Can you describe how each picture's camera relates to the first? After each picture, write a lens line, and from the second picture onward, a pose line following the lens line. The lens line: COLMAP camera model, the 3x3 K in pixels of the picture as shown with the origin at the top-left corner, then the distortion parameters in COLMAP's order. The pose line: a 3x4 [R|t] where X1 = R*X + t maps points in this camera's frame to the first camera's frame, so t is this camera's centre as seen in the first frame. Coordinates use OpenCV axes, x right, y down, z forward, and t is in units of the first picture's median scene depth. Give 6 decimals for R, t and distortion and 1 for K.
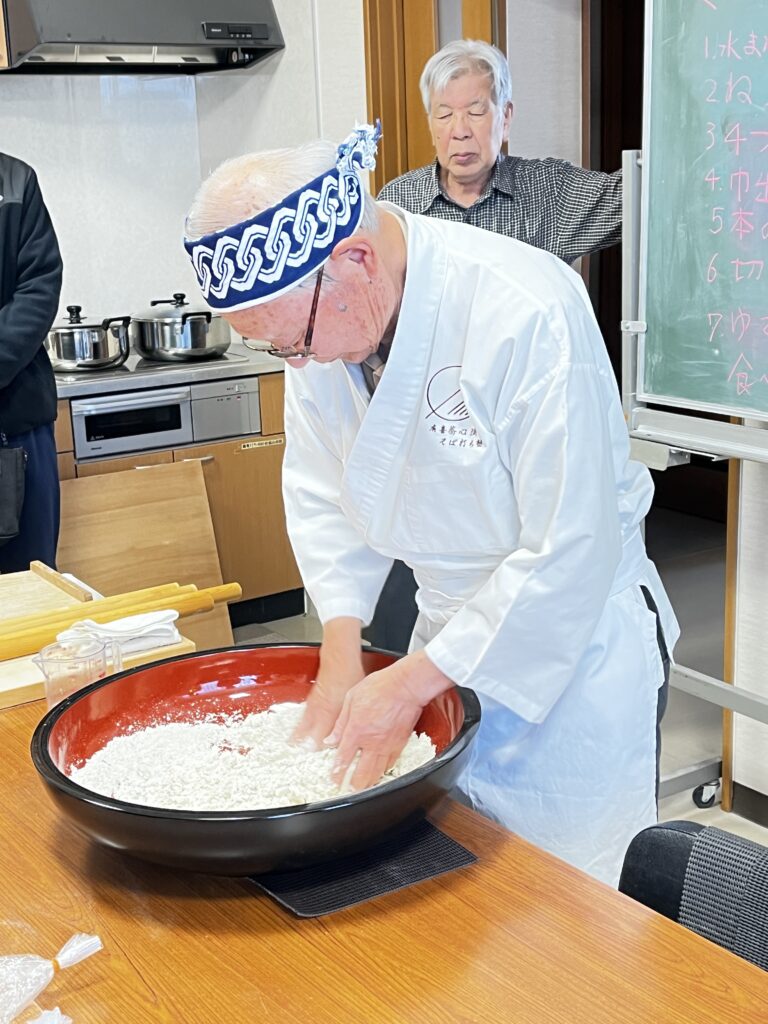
lens RADIAL K [[1424.0, 0, 384.0], [0, 1424.0, 512.0], [0, 0, 1]] dist [0.150383, -0.461919]
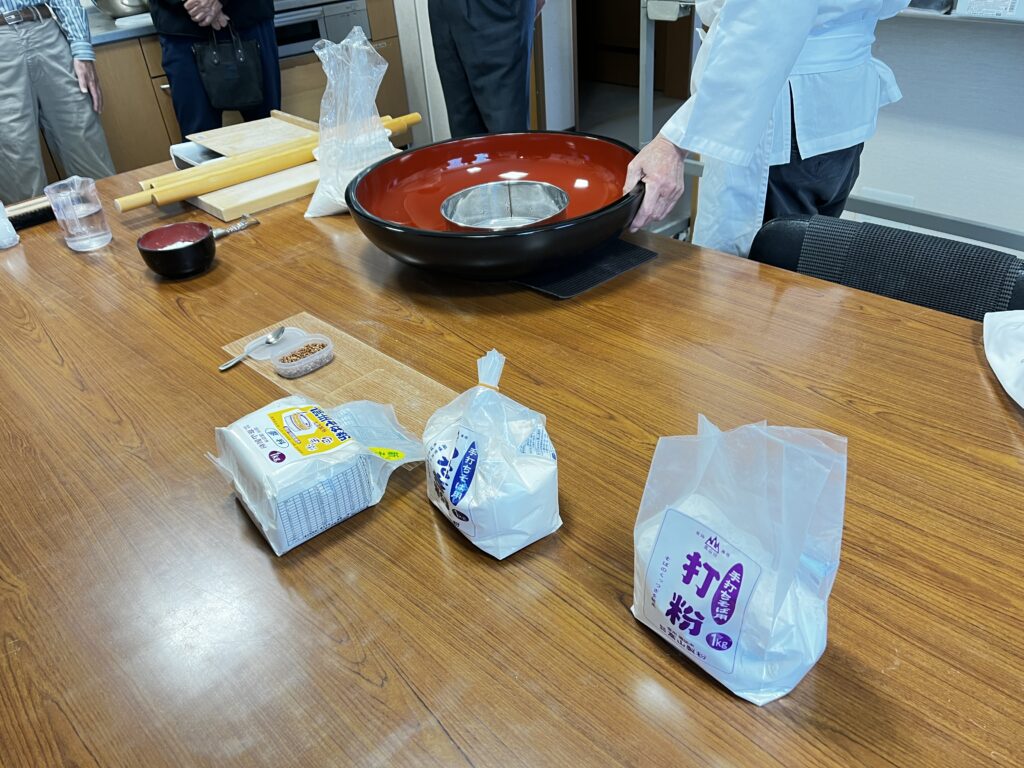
lens RADIAL K [[776.7, 0, 513.2], [0, 776.7, 376.0], [0, 0, 1]] dist [0.067256, -0.098614]
pose [[0.988261, -0.111610, 0.104321, -0.105971], [0.073174, 0.945234, 0.318086, 0.050464], [-0.134110, -0.306719, 0.942305, 0.113348]]
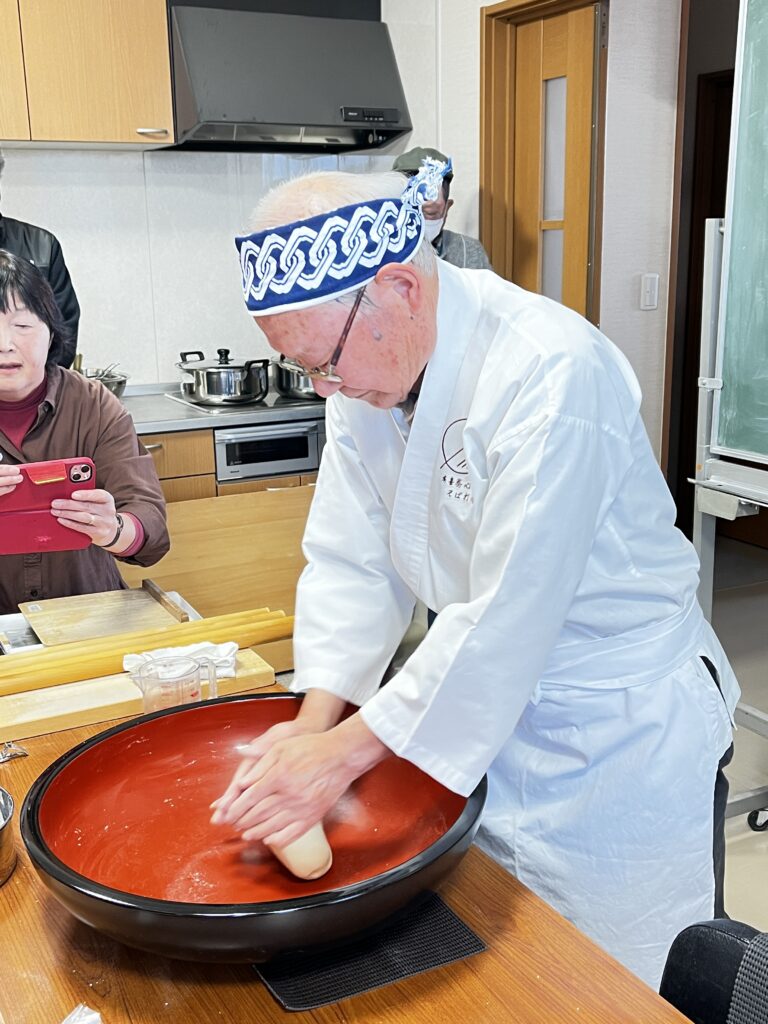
lens RADIAL K [[1145.1, 0, 387.8], [0, 1145.1, 516.3], [0, 0, 1]] dist [0.086696, -0.165109]
pose [[0.994091, 0.043257, -0.099556, 0.026227], [-0.043429, 0.999056, 0.000432, -0.021165], [0.099481, 0.003894, 0.995032, 0.126283]]
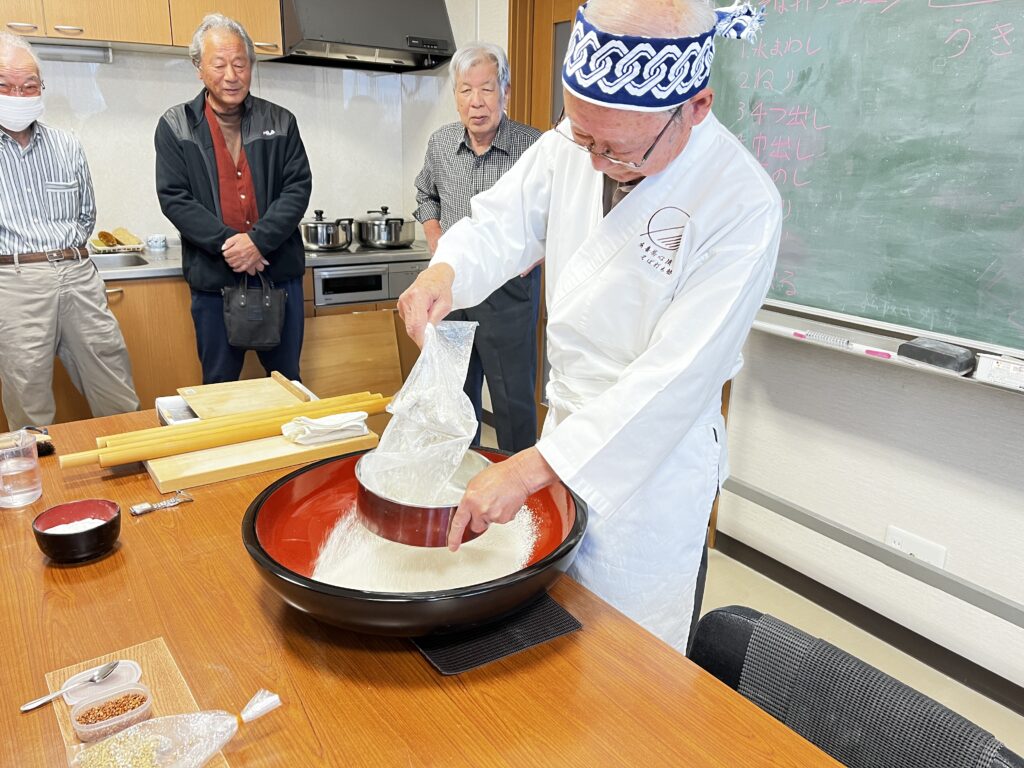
lens RADIAL K [[776.7, 0, 513.2], [0, 776.7, 376.0], [0, 0, 1]] dist [0.067256, -0.098614]
pose [[0.998329, 0.052219, 0.024745, -0.015020], [-0.053163, 0.997818, 0.039160, -0.005330], [-0.022646, -0.040410, 0.998927, 0.169847]]
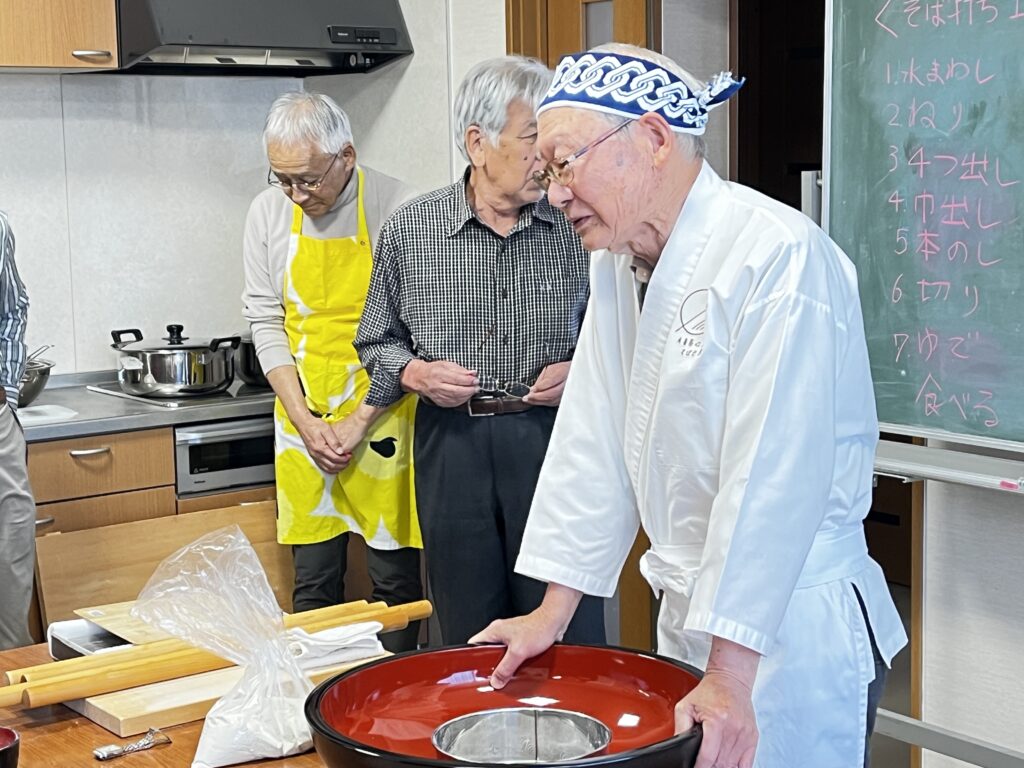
lens RADIAL K [[1794.5, 0, 512.0], [0, 1794.5, 384.0], [0, 0, 1]] dist [0.224806, -1.074394]
pose [[0.998732, 0.009359, 0.049460, -0.094417], [-0.003410, 0.992886, -0.119022, 0.043427], [-0.050223, 0.118703, 0.991659, -0.208329]]
